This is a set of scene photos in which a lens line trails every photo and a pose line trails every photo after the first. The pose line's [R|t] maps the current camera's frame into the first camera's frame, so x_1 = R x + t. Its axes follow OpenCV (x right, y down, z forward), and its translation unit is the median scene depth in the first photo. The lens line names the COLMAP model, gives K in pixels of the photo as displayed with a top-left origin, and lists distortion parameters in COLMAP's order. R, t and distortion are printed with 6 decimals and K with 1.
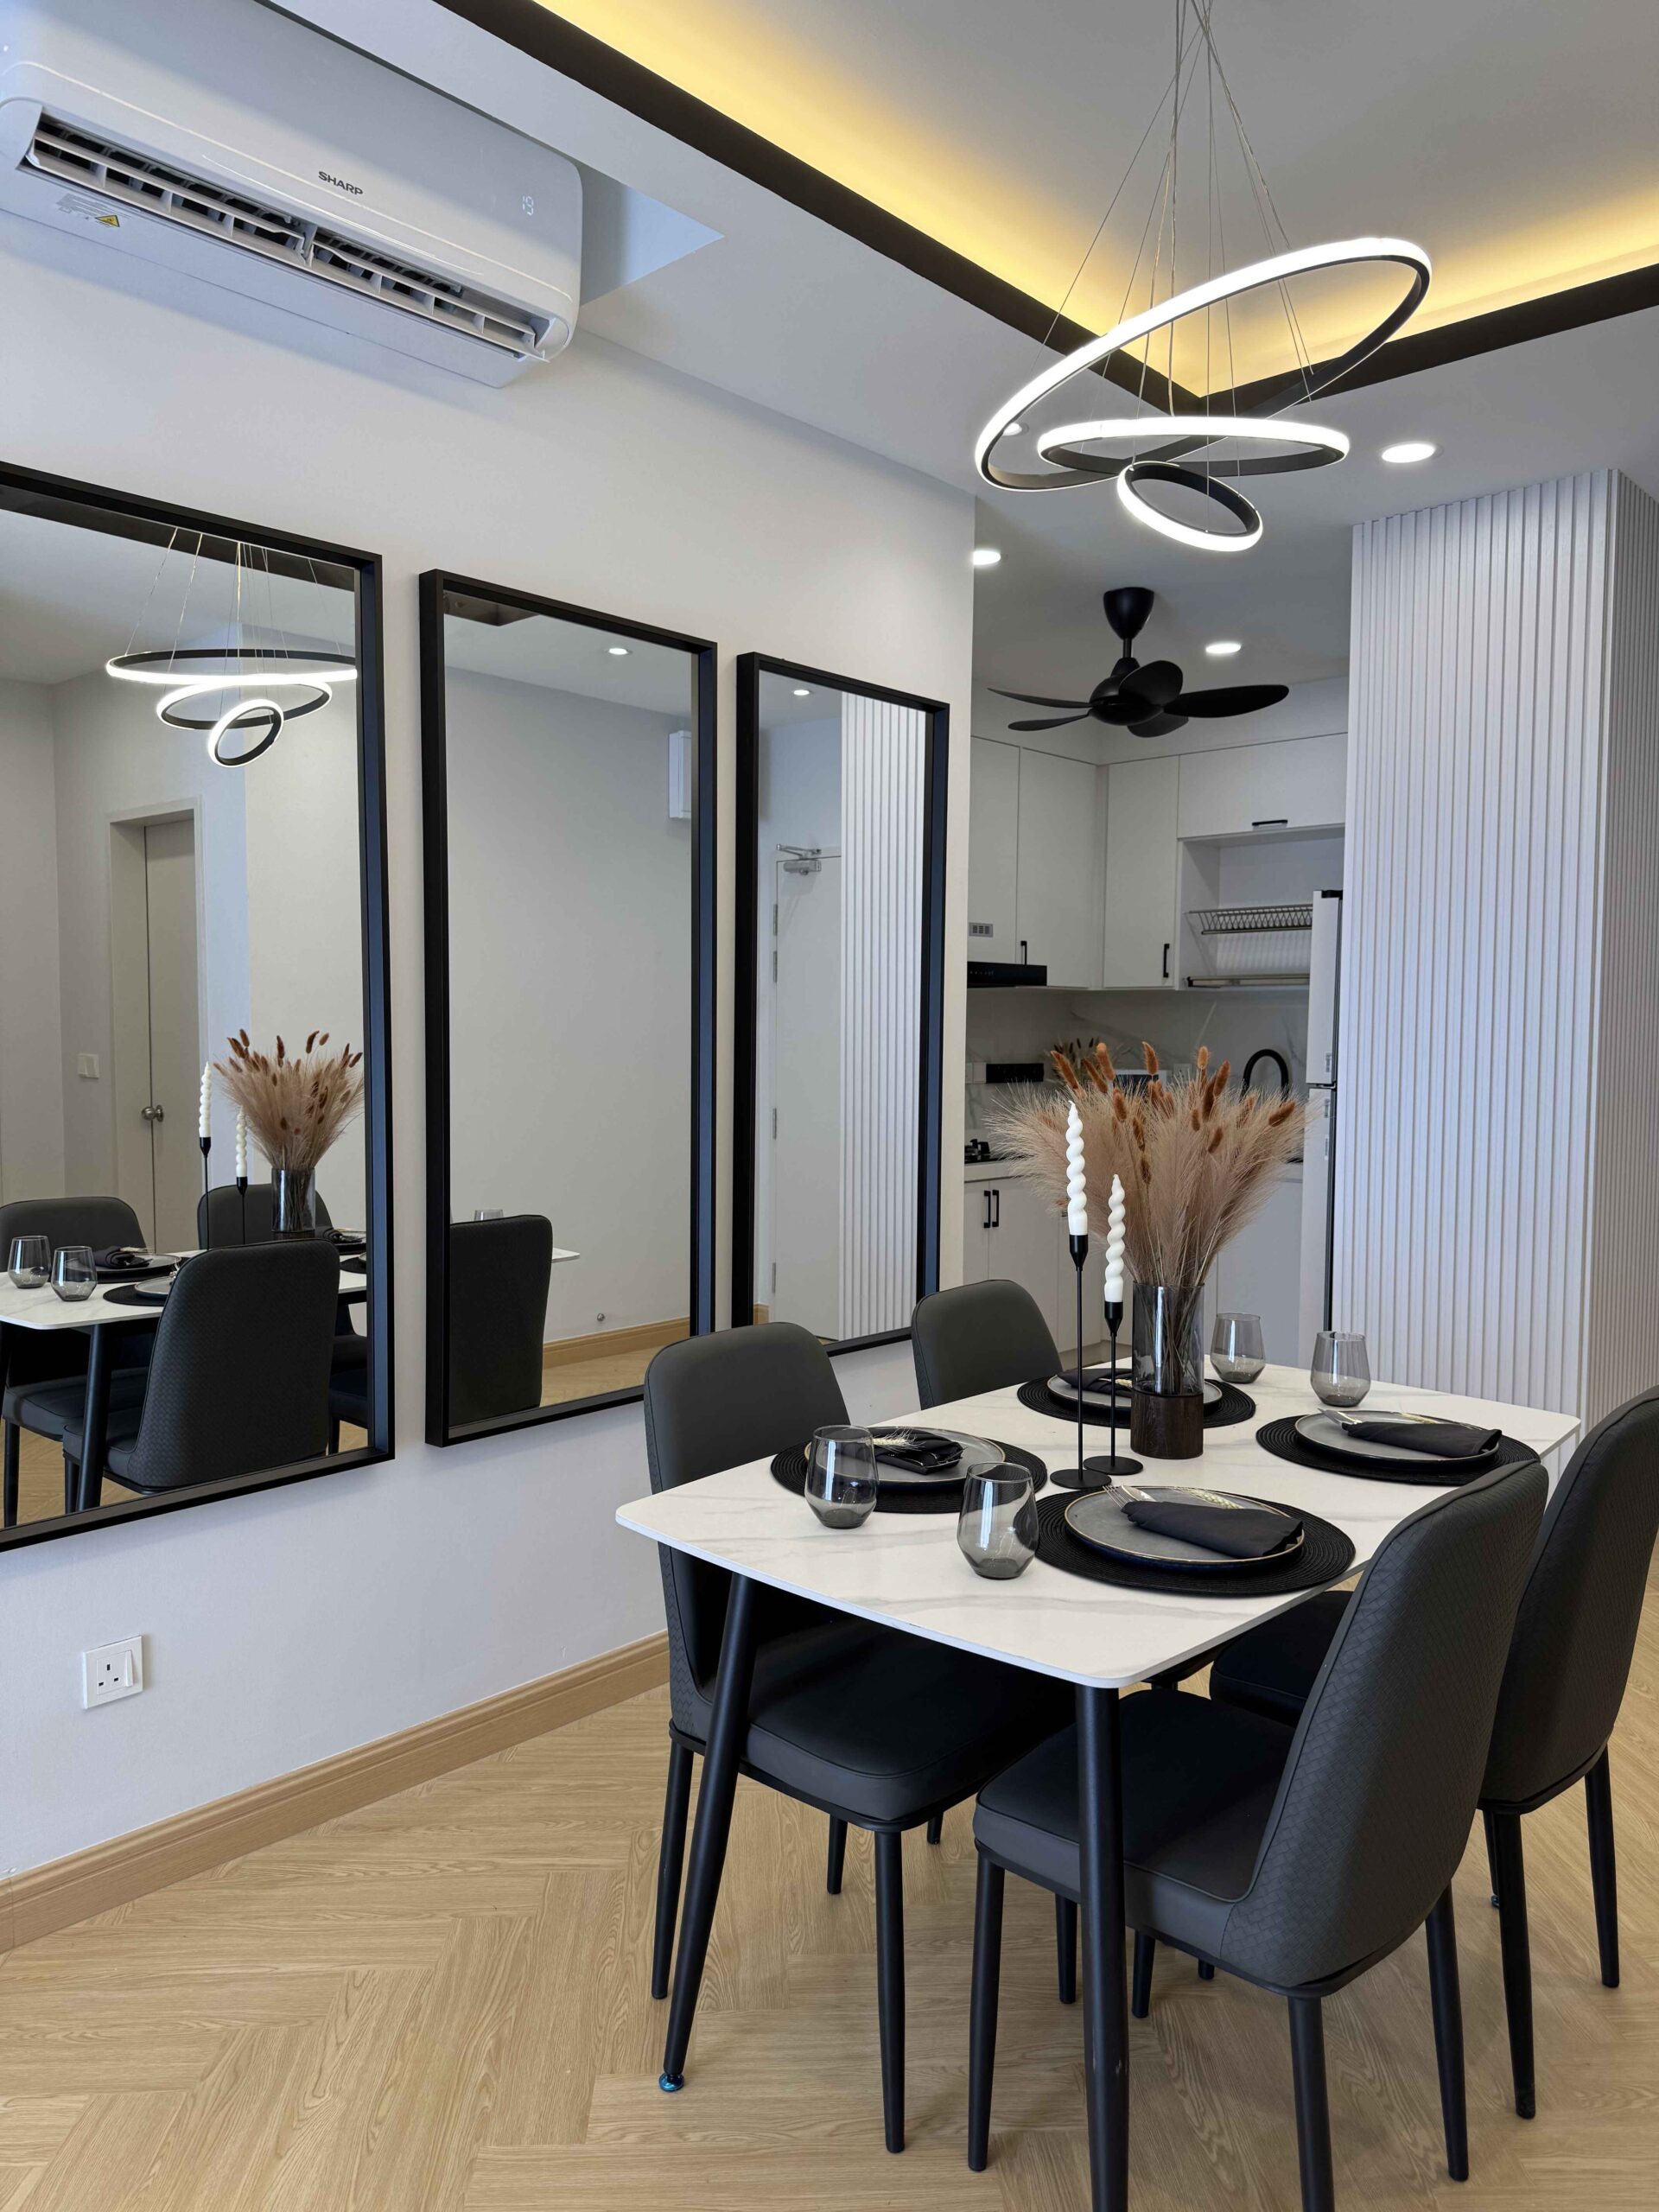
lens RADIAL K [[1575.3, 0, 817.8], [0, 1575.3, 1115.9], [0, 0, 1]] dist [0.122449, 0.000001]
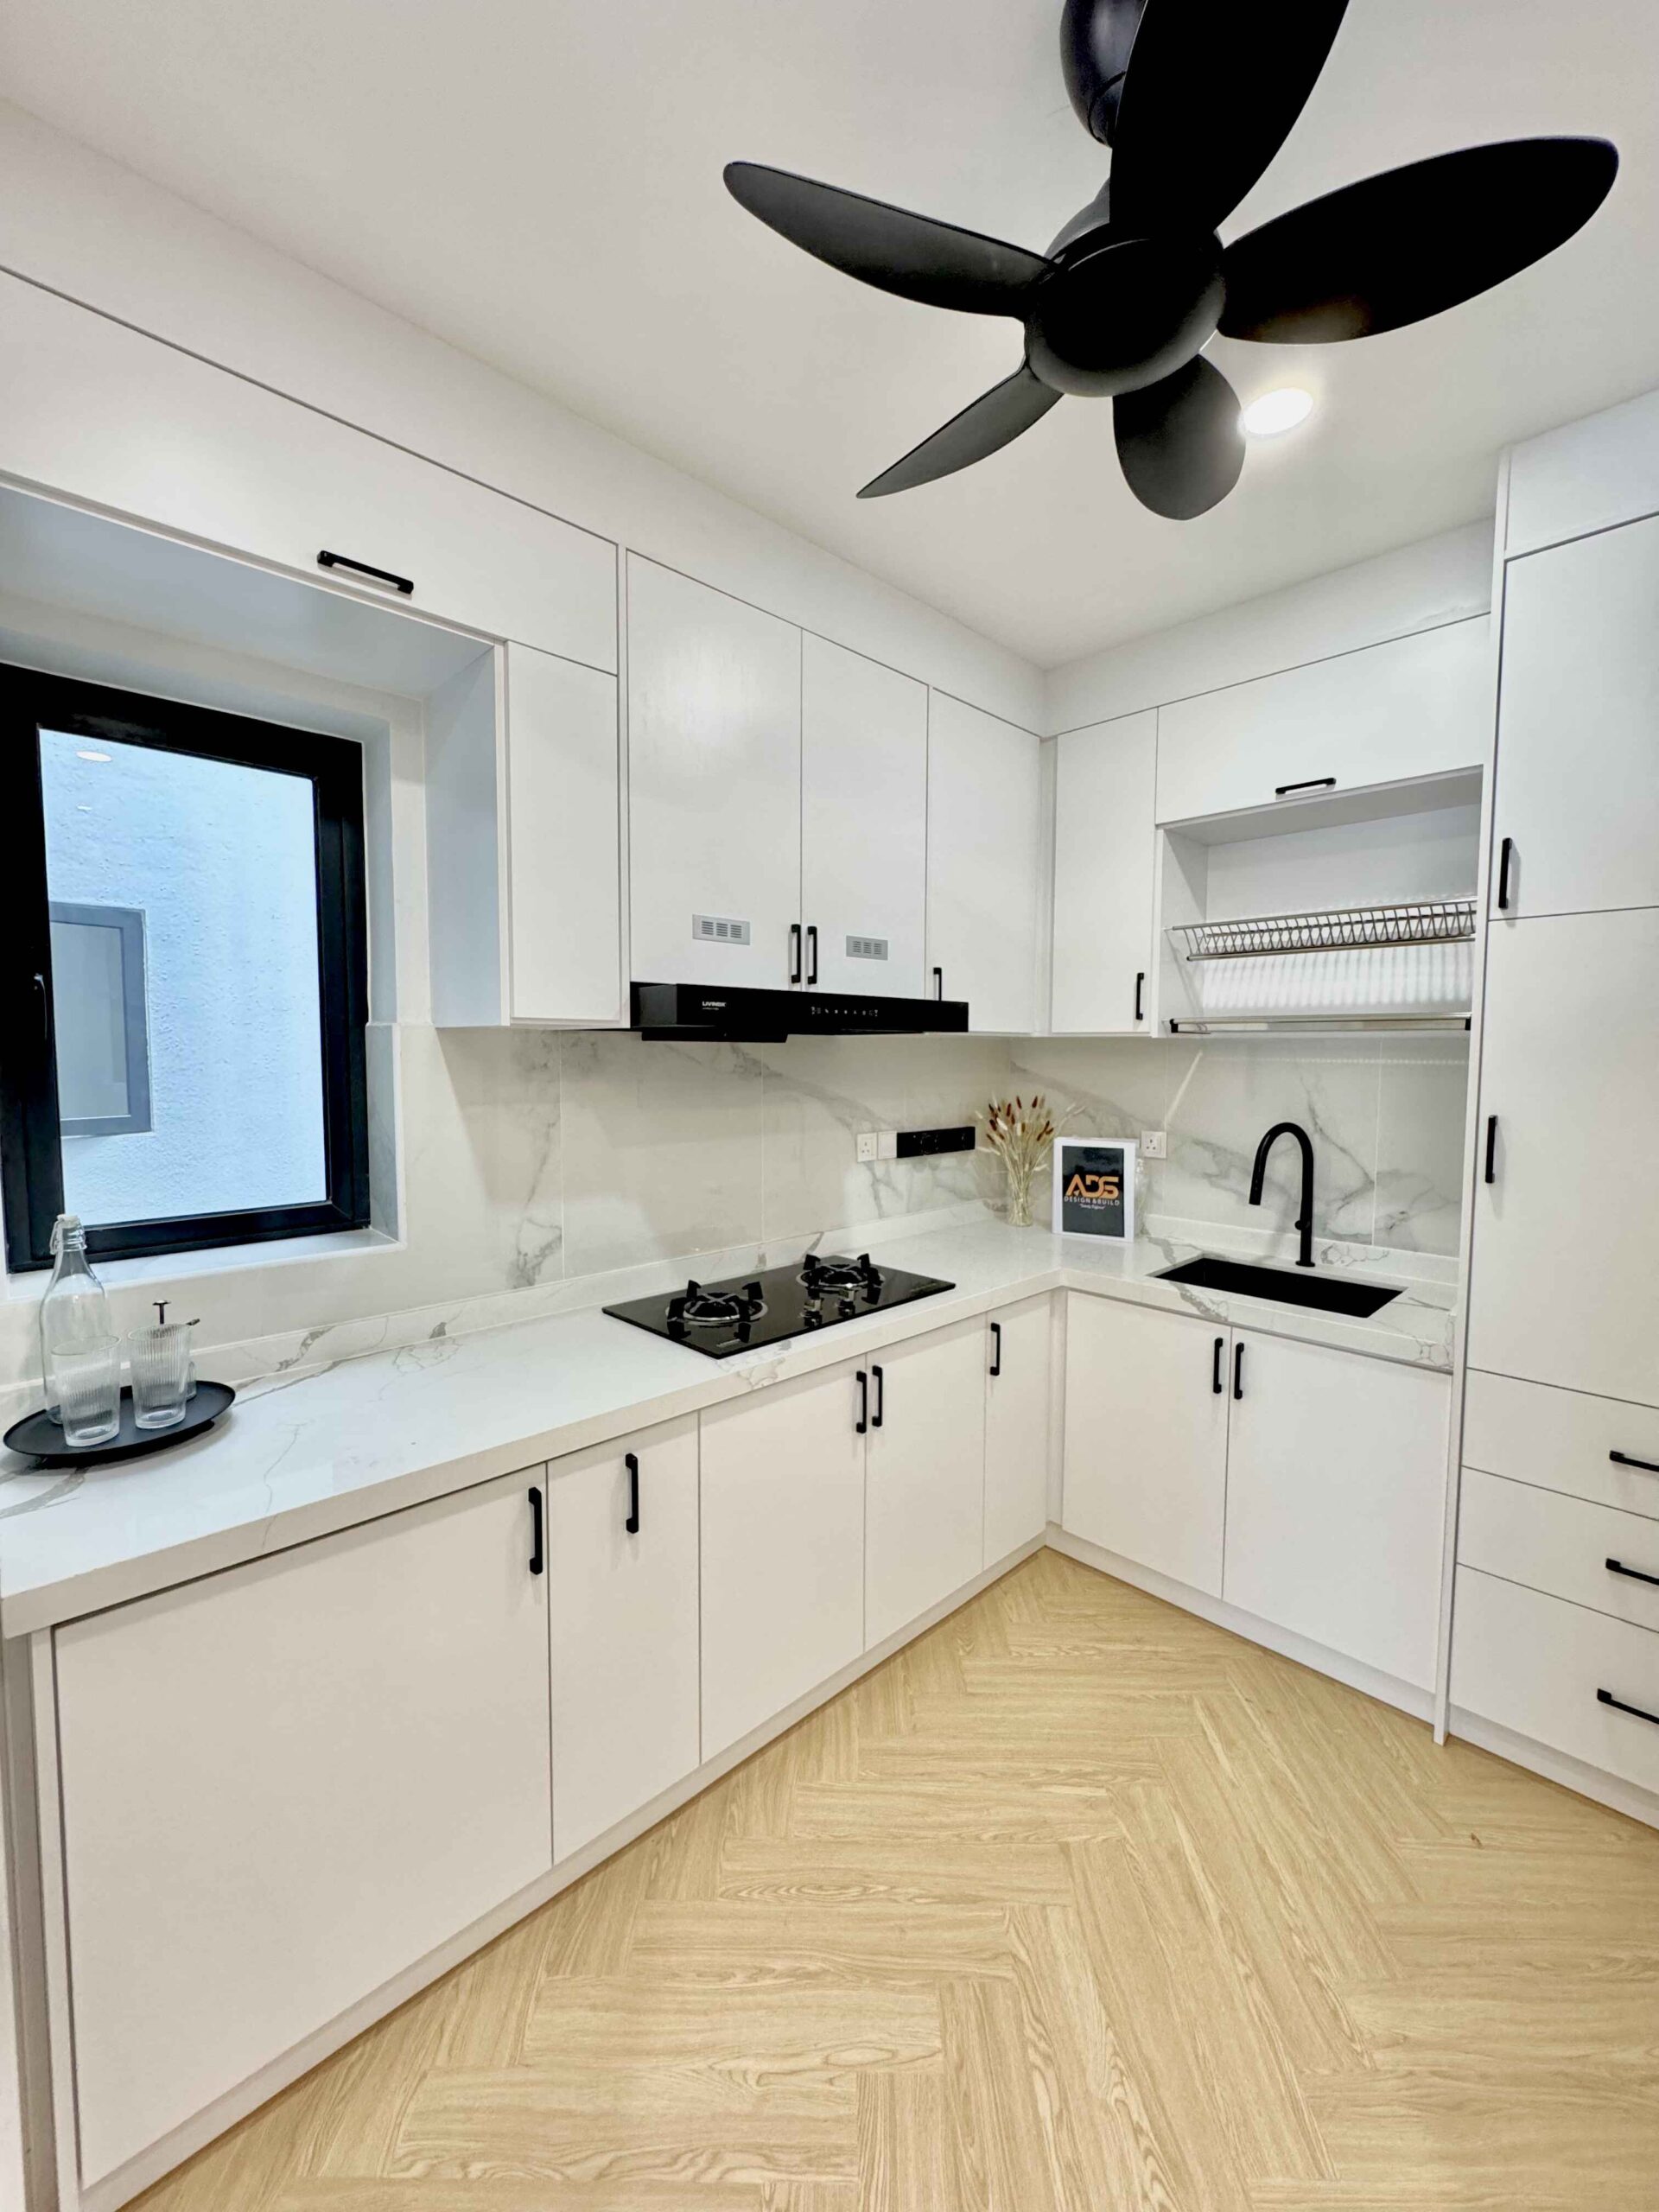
lens RADIAL K [[881.8, 0, 829.5], [0, 881.8, 1106.0], [0, 0, 1]] dist [-0.001313, 0.000542]
pose [[0.998369, 0.001876, -0.057054, 0.103113], [-0.001343, 0.999955, 0.009379, -0.052200], [0.057069, -0.009287, 0.998327, 0.597225]]
